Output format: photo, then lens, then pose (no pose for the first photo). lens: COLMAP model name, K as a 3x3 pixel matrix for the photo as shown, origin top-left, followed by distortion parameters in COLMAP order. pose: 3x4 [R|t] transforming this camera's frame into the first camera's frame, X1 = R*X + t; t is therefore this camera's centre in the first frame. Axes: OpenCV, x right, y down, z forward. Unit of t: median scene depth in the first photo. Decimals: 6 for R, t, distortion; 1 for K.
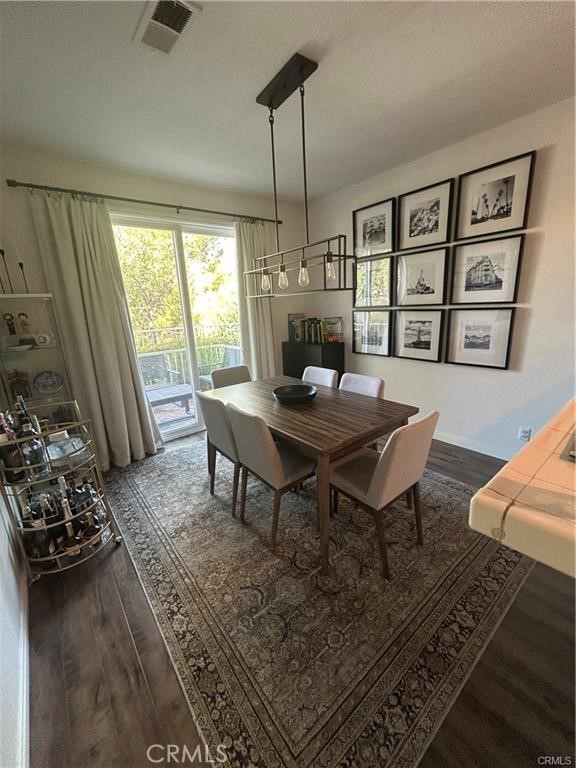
lens RADIAL K [[310.1, 0, 285.5], [0, 310.1, 384.7], [0, 0, 1]] dist [-0.003818, 0.000413]
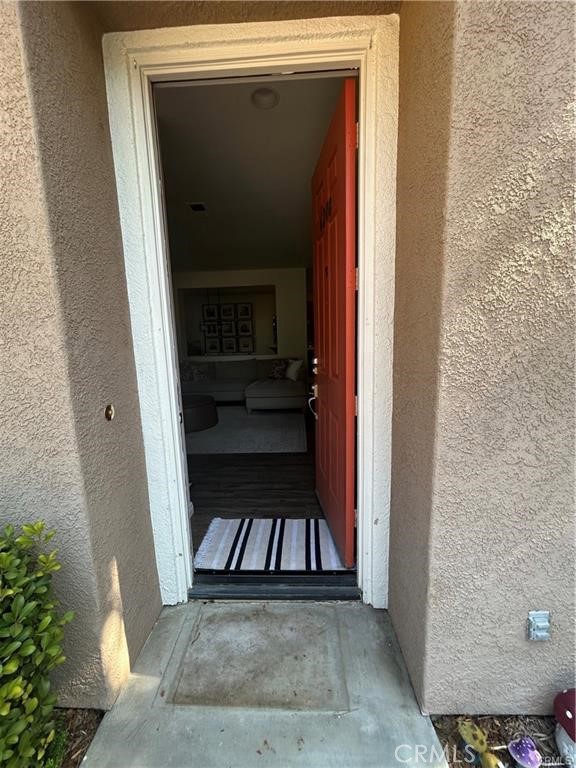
lens RADIAL K [[310.1, 0, 287.4], [0, 310.1, 383.2], [0, 0, 1]] dist [-0.003818, 0.000413]
pose [[0.660707, -0.084718, 0.745848, -1.811346], [0.187156, 0.980824, -0.054384, 0.583808], [-0.726938, 0.175522, 0.663893, -1.706642]]
